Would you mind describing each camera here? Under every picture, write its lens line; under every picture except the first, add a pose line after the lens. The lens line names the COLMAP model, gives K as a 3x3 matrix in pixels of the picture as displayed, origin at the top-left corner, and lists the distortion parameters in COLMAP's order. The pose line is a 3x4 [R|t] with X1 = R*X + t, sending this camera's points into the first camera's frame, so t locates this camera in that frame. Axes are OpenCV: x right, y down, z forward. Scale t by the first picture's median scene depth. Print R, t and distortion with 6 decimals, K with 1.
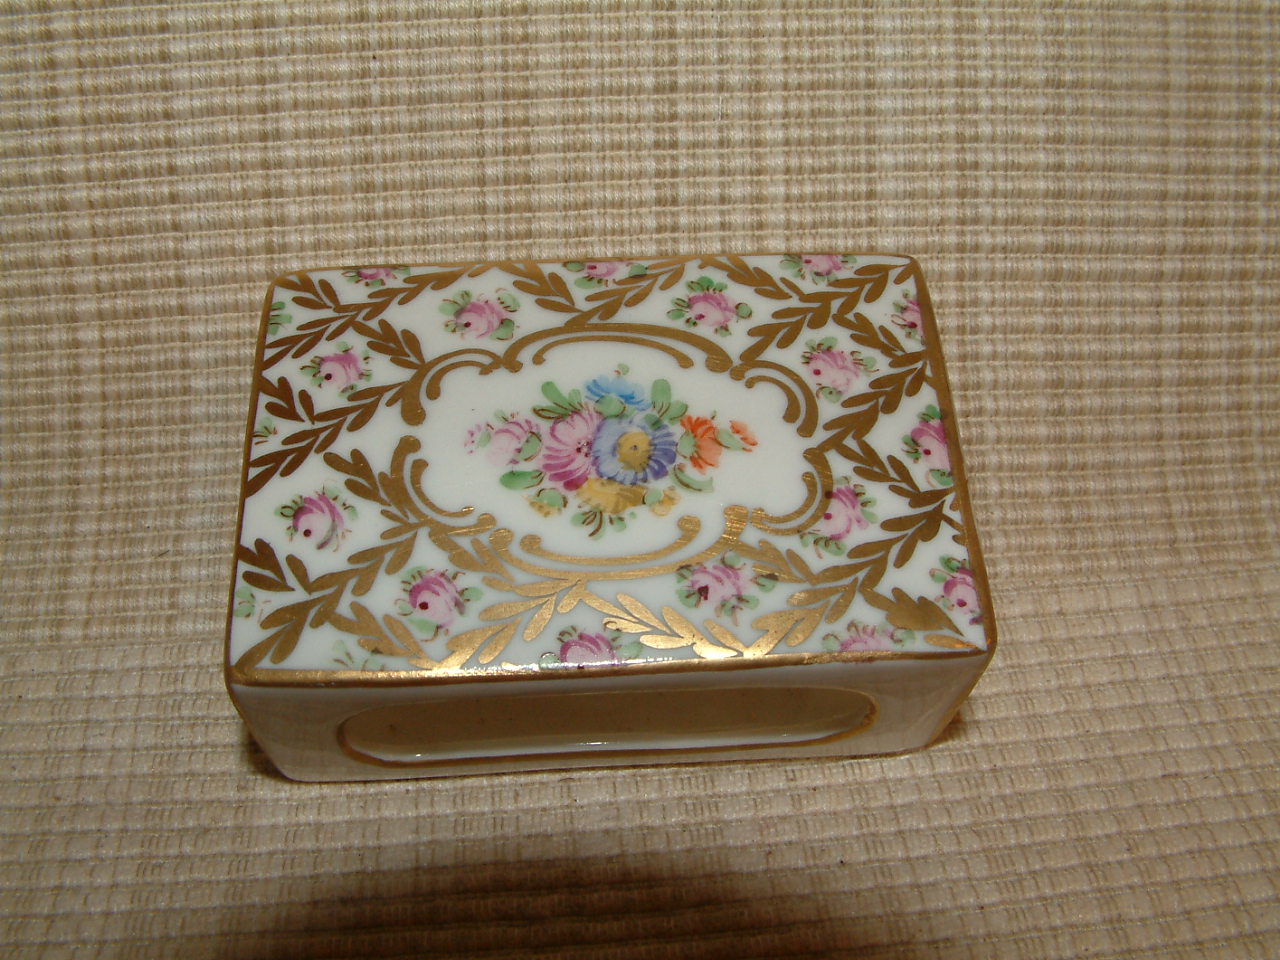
lens RADIAL K [[1366.6, 0, 623.9], [0, 1366.6, 485.0], [0, 0, 1]] dist [-0.231645, 0.134787]
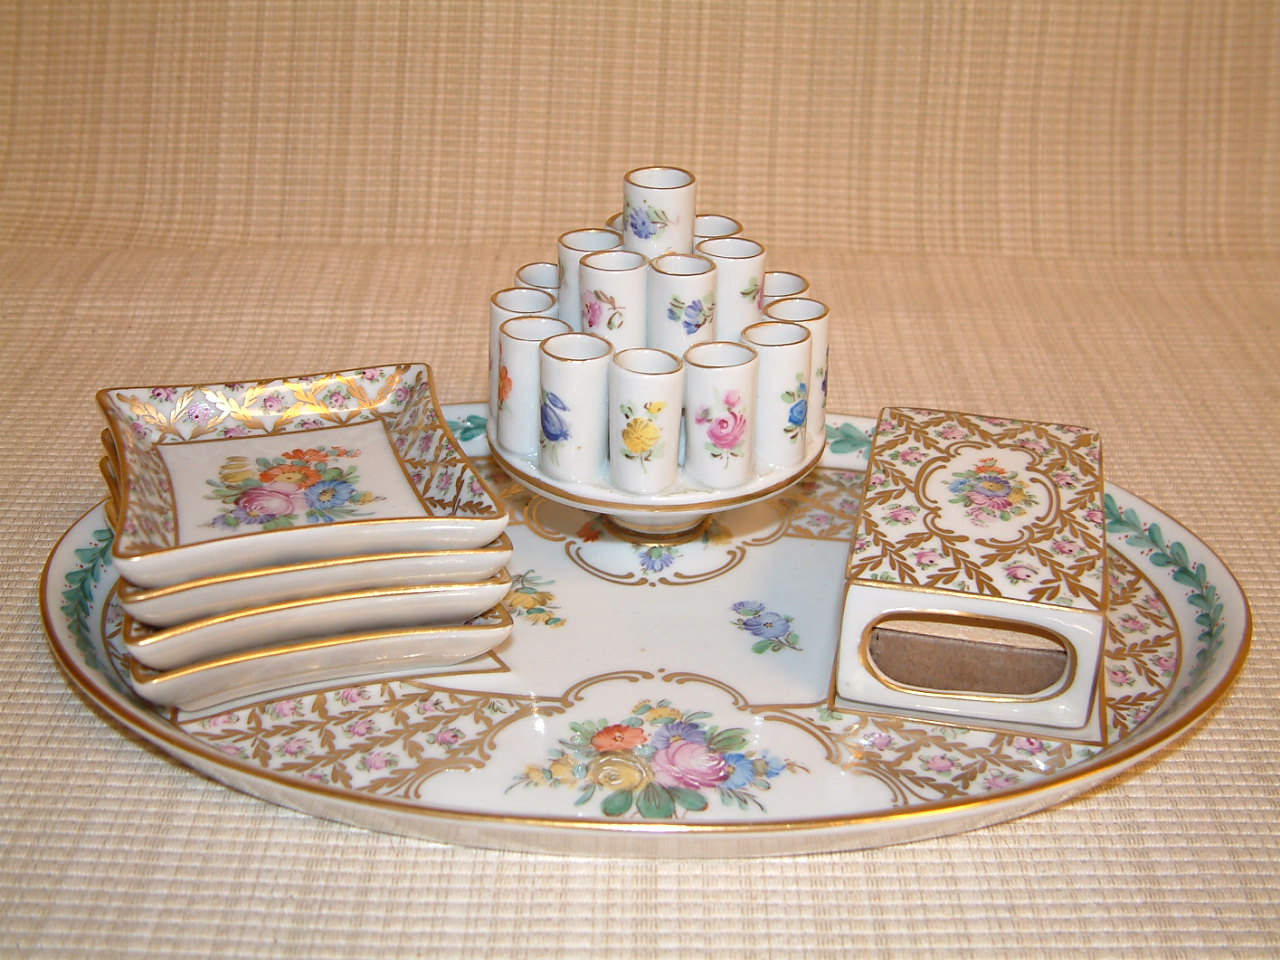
lens RADIAL K [[1617.9, 0, 623.9], [0, 1617.9, 481.1], [0, 0, 1]] dist [-0.184172, 0.294755]
pose [[0.280124, -0.501071, 0.818815, -2.074605], [0.827537, 0.558347, 0.058571, -0.616366], [-0.486531, 0.661193, 0.571062, -0.121666]]
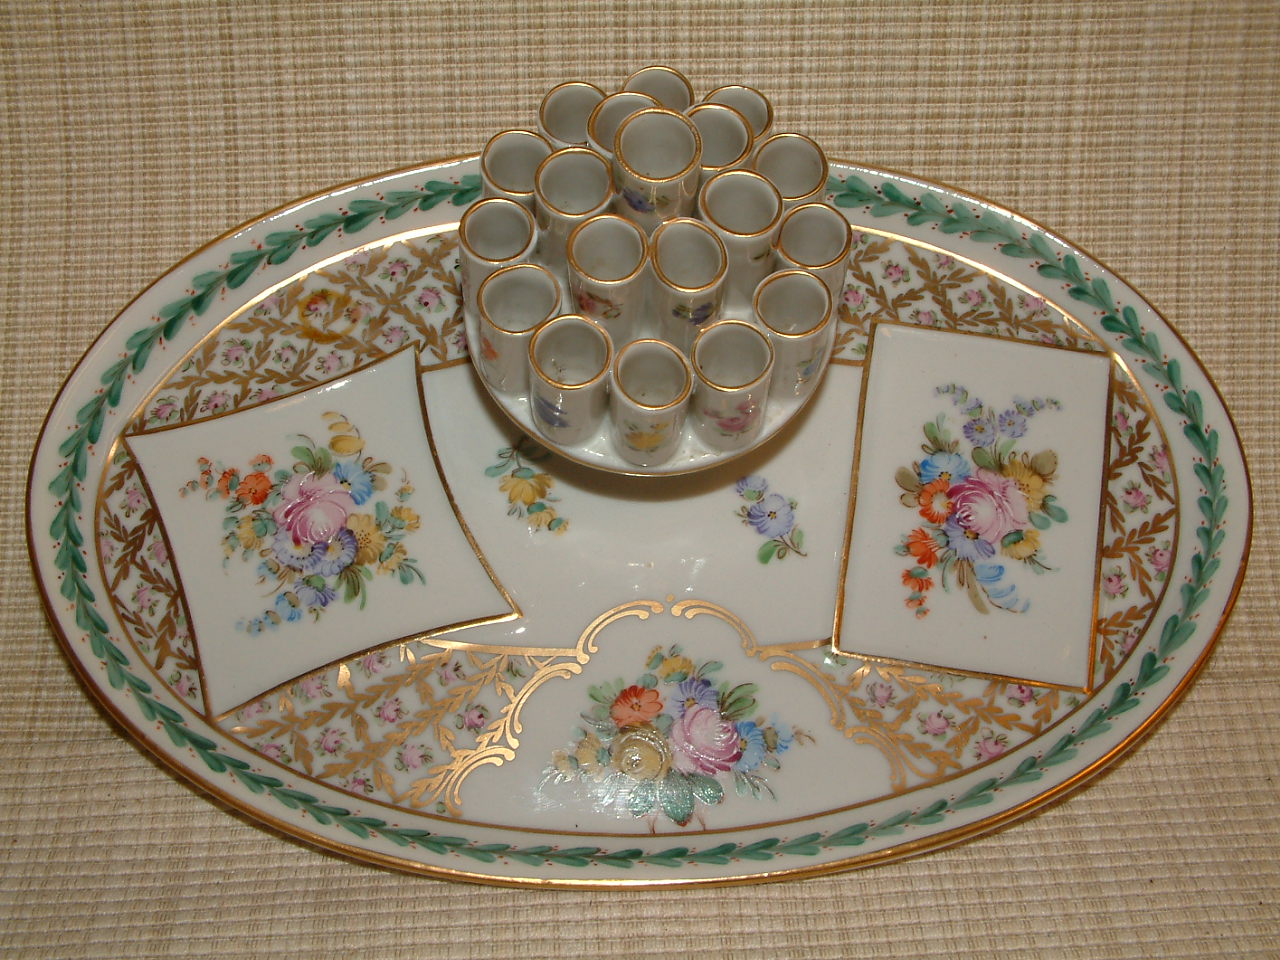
lens RADIAL K [[1617.9, 0, 623.9], [0, 1617.9, 481.1], [0, 0, 1]] dist [-0.184172, 0.294755]
pose [[0.213422, -0.931637, 0.294116, -0.831427], [0.840179, 0.328655, 0.431376, -1.427241], [-0.498549, 0.155045, 0.852884, -0.660239]]
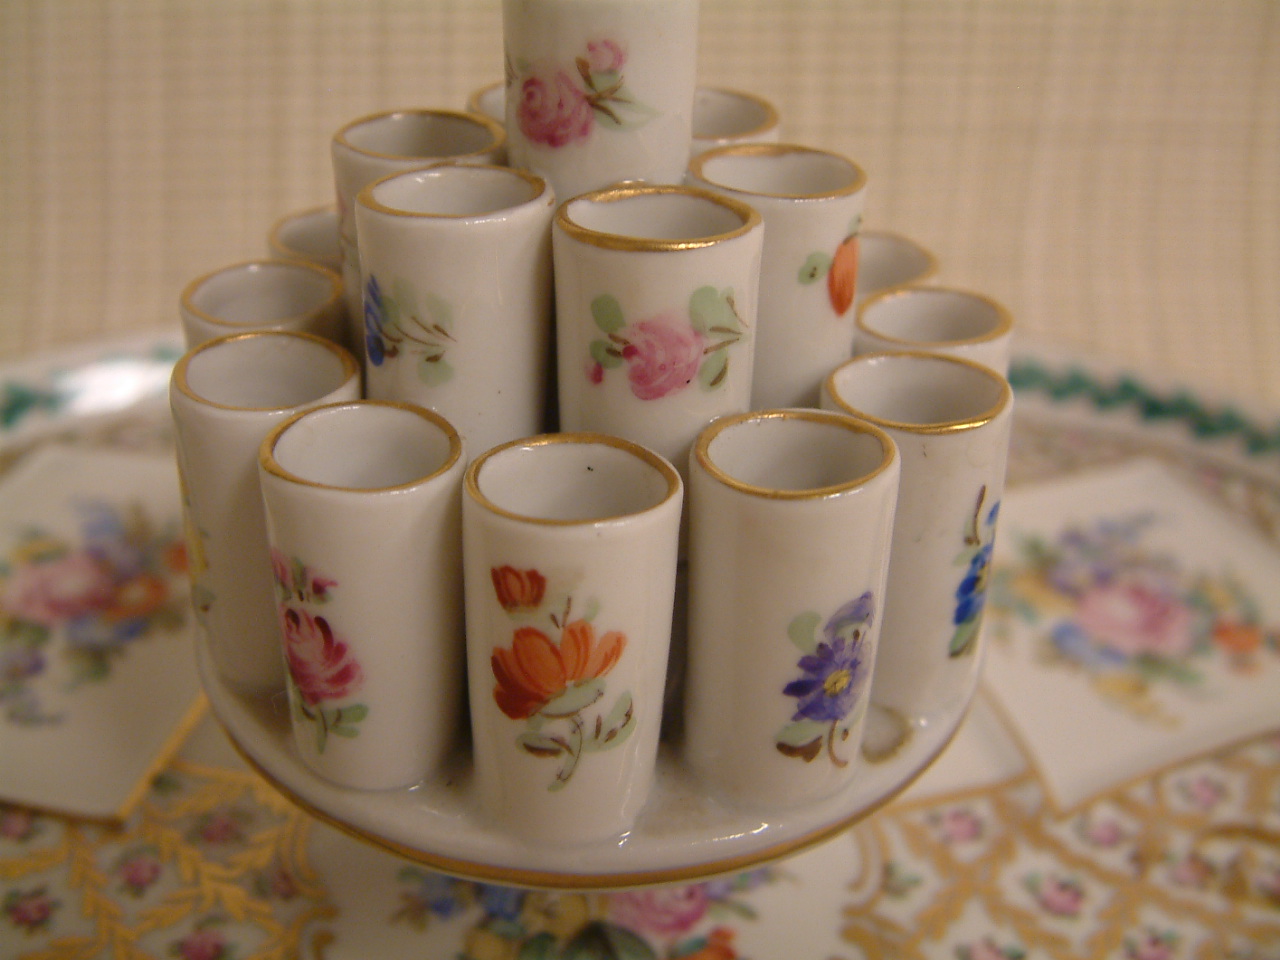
lens RADIAL K [[1366.6, 0, 623.9], [0, 1366.6, 485.0], [0, 0, 1]] dist [-0.231645, 0.134787]
pose [[-0.228537, 0.452169, -0.862156, 0.885978], [-0.850318, 0.338521, 0.402942, -0.895277], [0.474056, 0.825195, 0.307123, 0.936415]]
